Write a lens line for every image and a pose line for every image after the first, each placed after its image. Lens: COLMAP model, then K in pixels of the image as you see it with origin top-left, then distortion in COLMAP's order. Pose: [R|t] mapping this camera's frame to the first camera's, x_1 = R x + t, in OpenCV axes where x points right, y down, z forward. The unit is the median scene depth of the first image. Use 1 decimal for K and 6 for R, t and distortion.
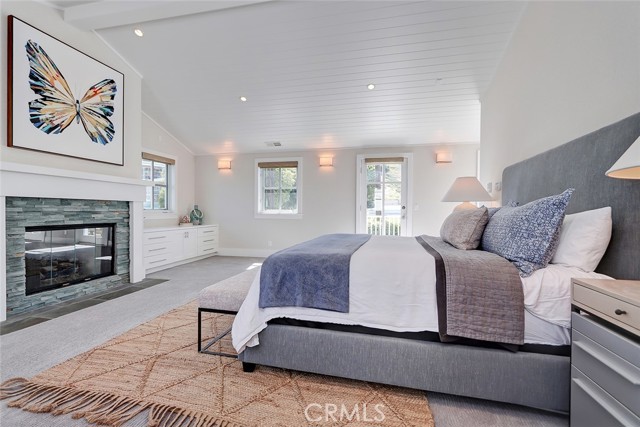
lens RADIAL K [[295.9, 0, 313.8], [0, 295.9, 214.5], [0, 0, 1]] dist [-0.009996, -0.000494]
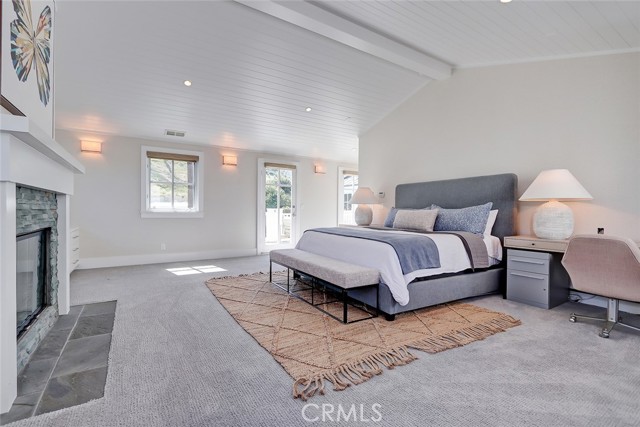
lens RADIAL K [[295.9, 0, 313.8], [0, 295.9, 214.5], [0, 0, 1]] dist [-0.009996, -0.000494]
pose [[0.705912, -0.005047, 0.708282, -0.737408], [0.000828, 0.999980, 0.006300, -0.000165], [-0.708299, -0.003861, 0.705902, 0.120364]]
